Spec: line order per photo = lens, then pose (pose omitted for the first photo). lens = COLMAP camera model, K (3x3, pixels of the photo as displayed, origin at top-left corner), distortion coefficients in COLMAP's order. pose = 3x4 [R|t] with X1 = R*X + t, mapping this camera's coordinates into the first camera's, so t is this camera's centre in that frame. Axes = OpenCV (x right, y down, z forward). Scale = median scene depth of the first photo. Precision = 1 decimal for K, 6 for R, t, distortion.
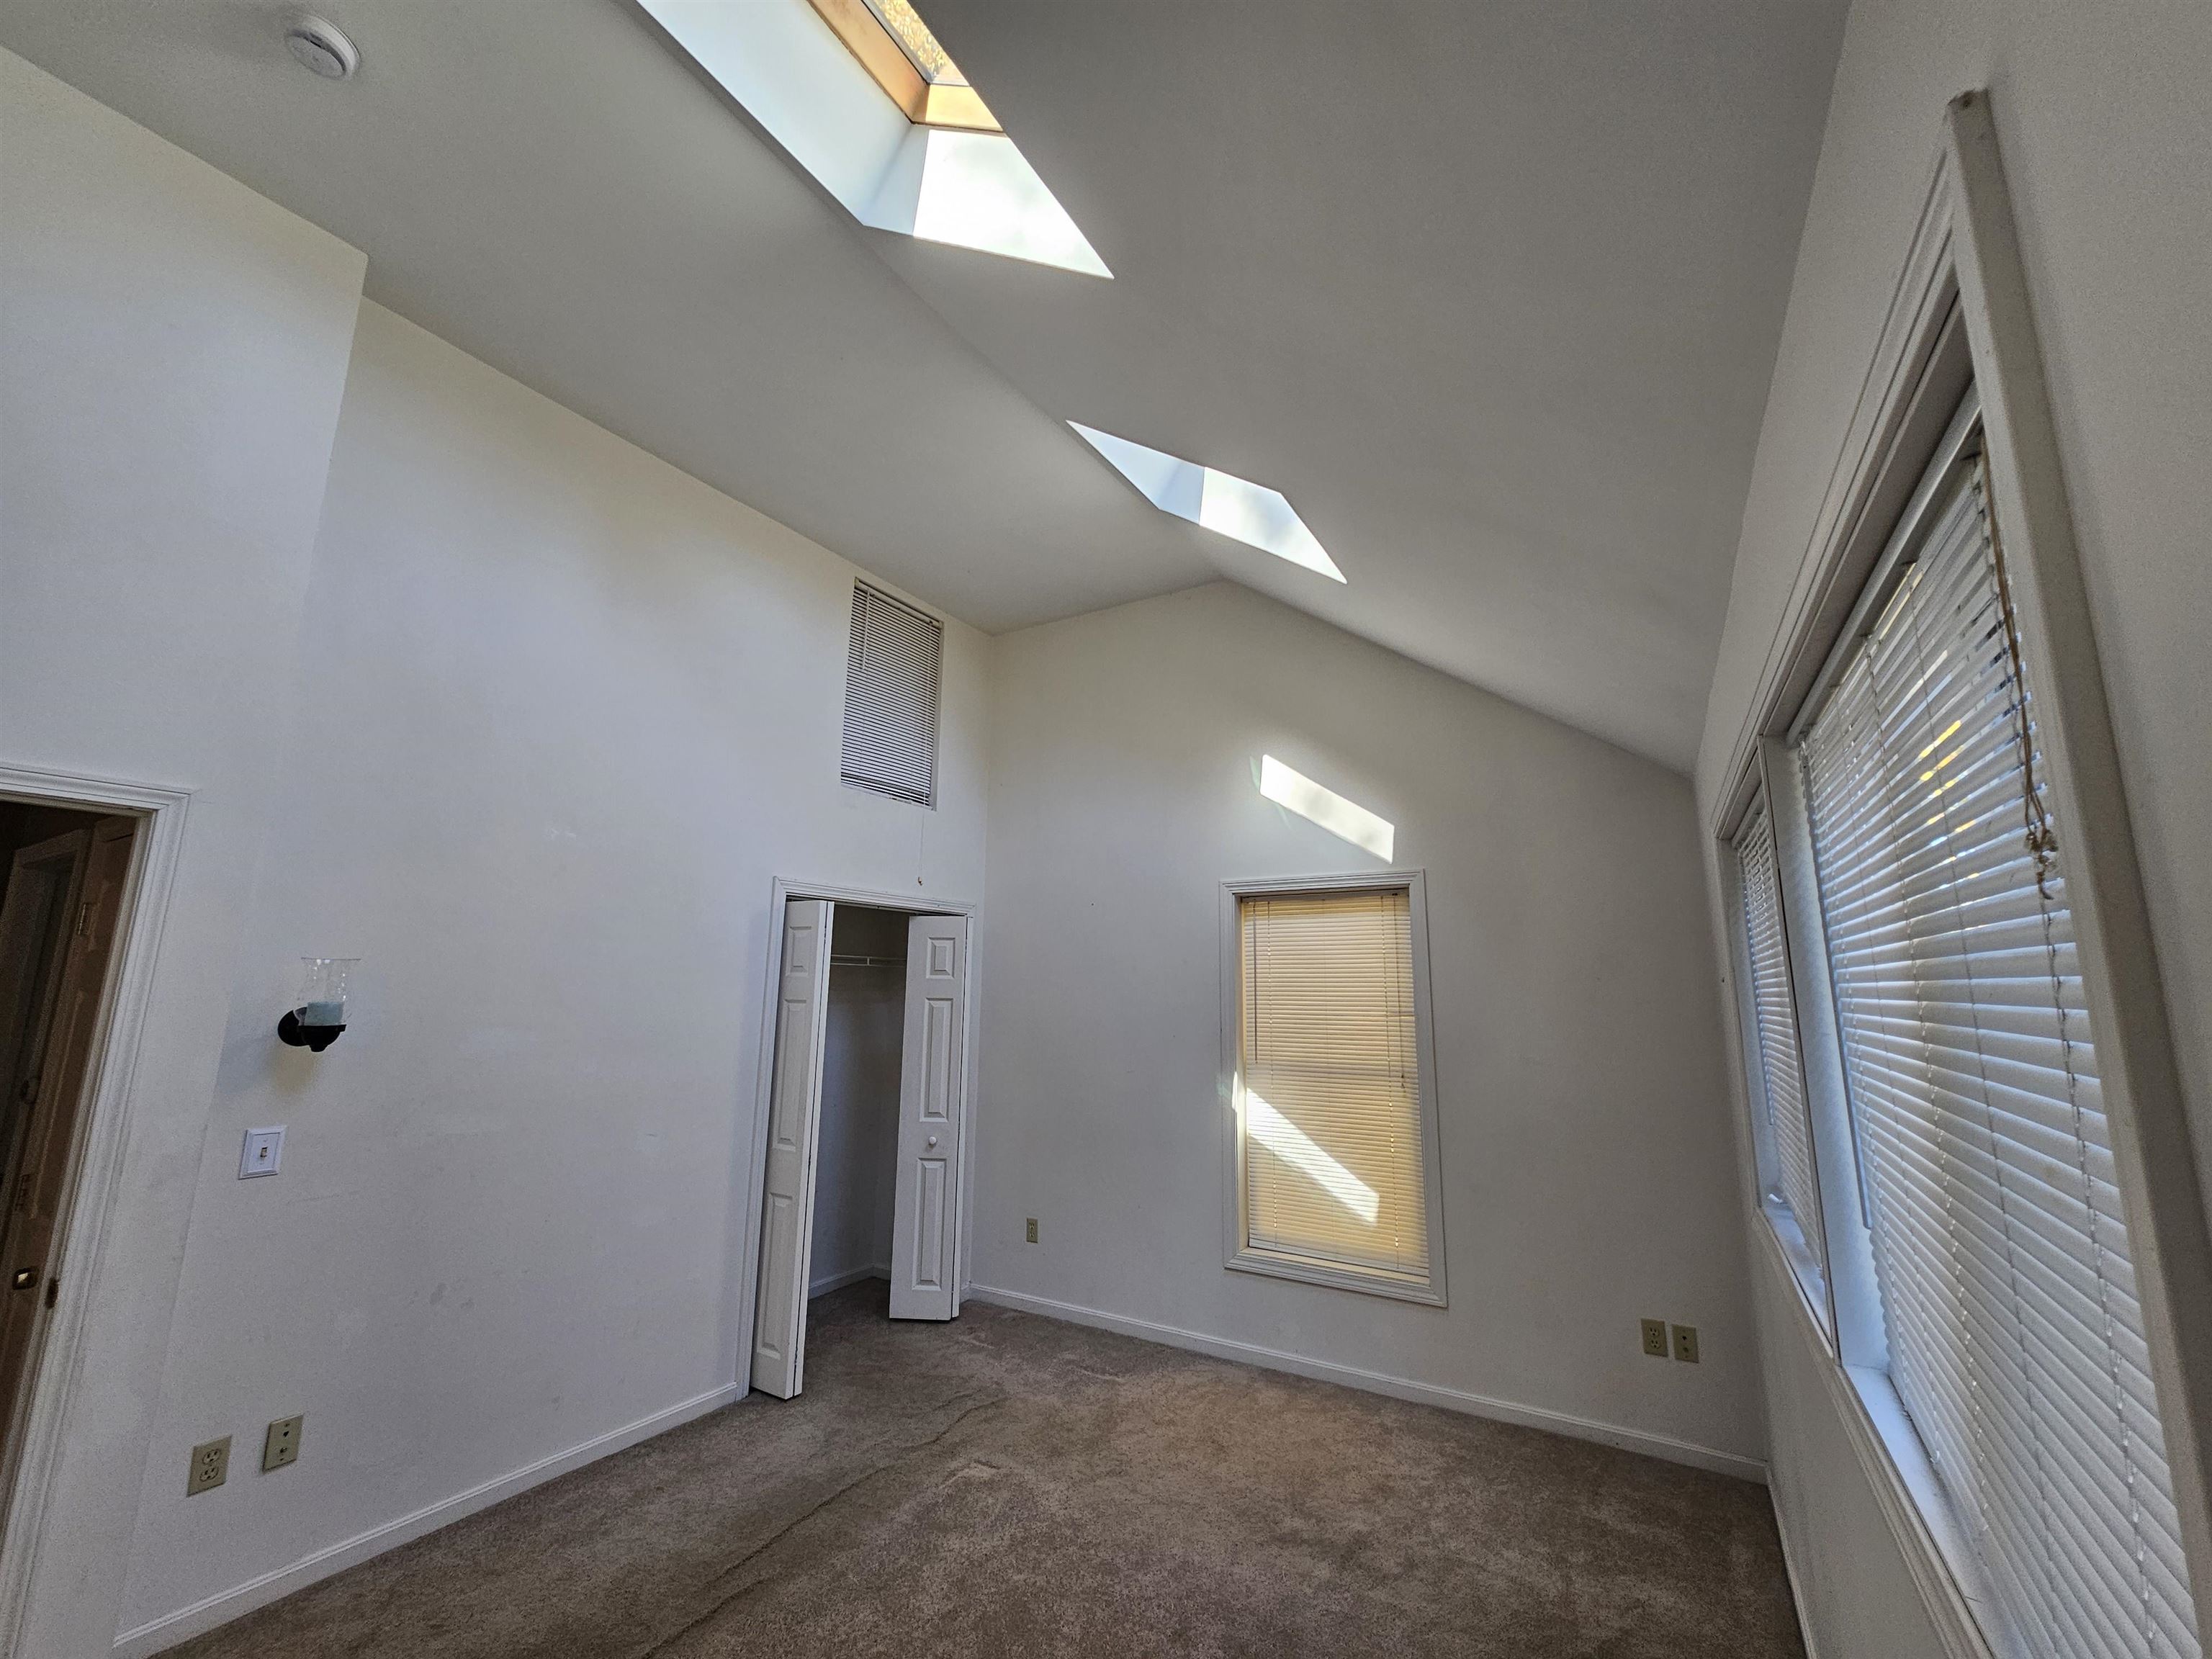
lens RADIAL K [[897.5, 0, 1115.2], [0, 897.5, 834.7], [0, 0, 1]] dist [0.001313, 0.000842]
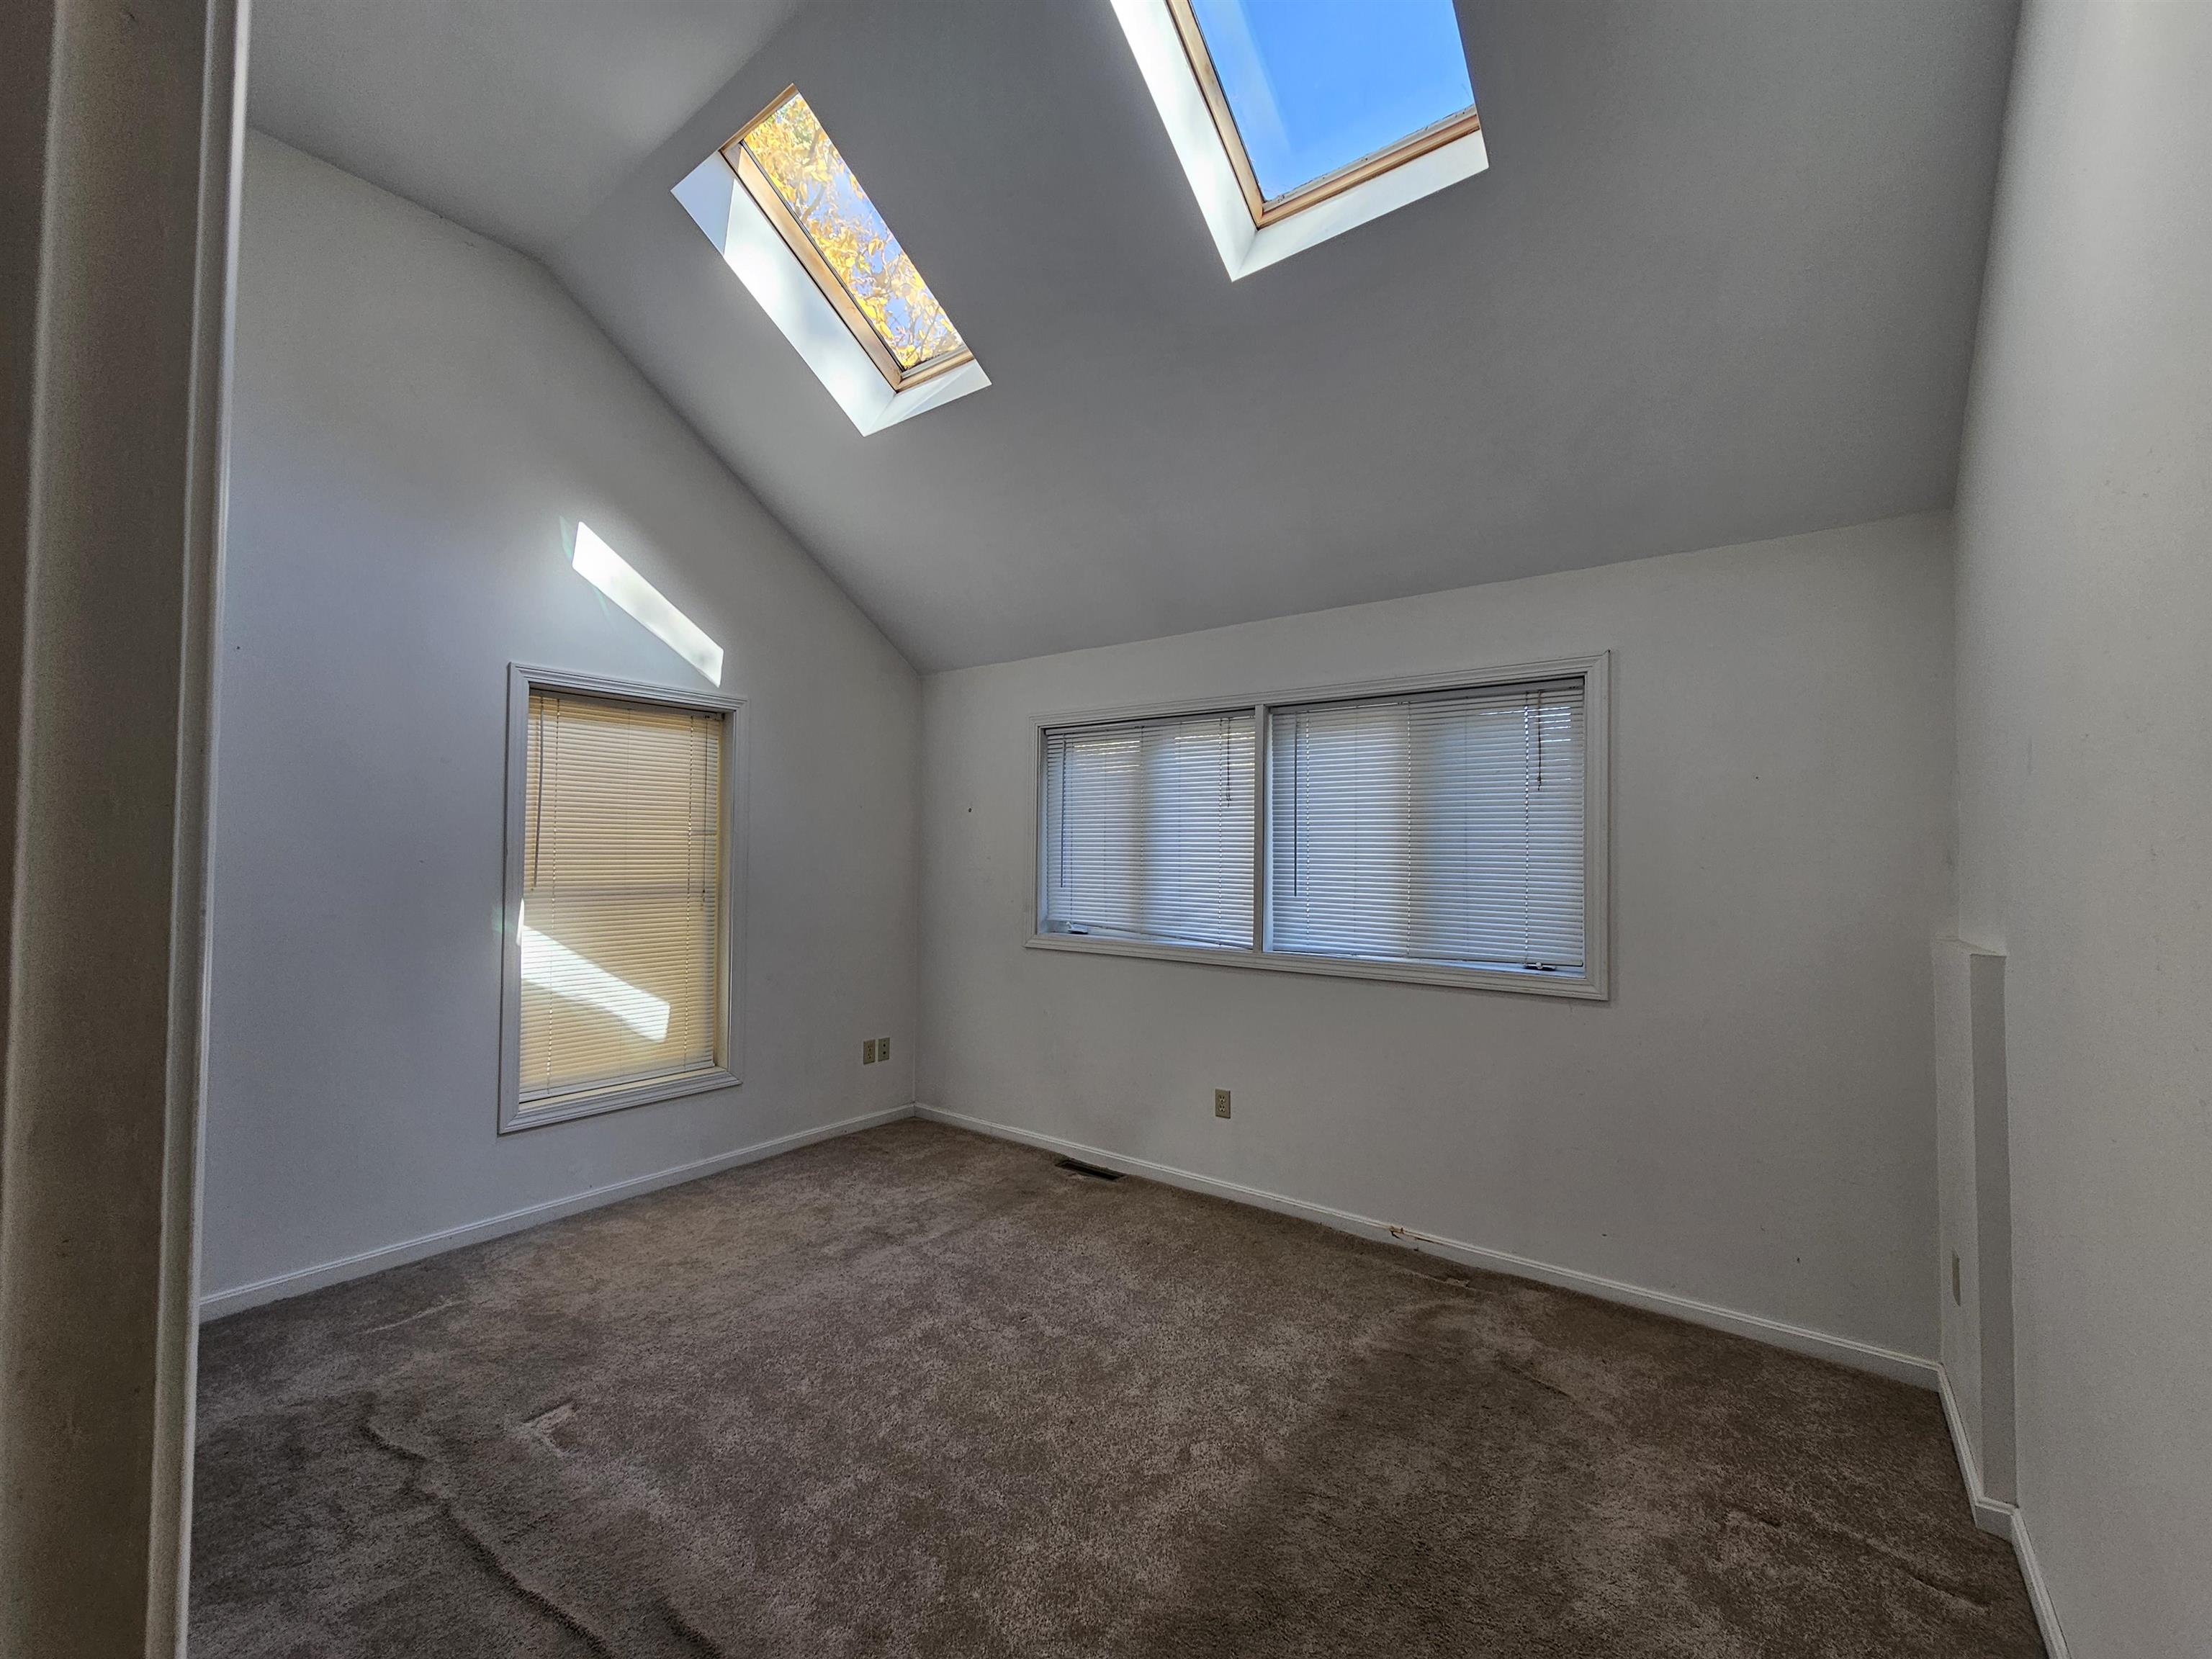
lens RADIAL K [[897.5, 0, 1115.8], [0, 897.5, 825.3], [0, 0, 1]] dist [0.001313, 0.000842]
pose [[0.102732, 0.025682, 0.994378, -0.663556], [-0.181958, 0.983284, -0.006597, 0.111419], [-0.977925, -0.180257, 0.105688, 0.427336]]
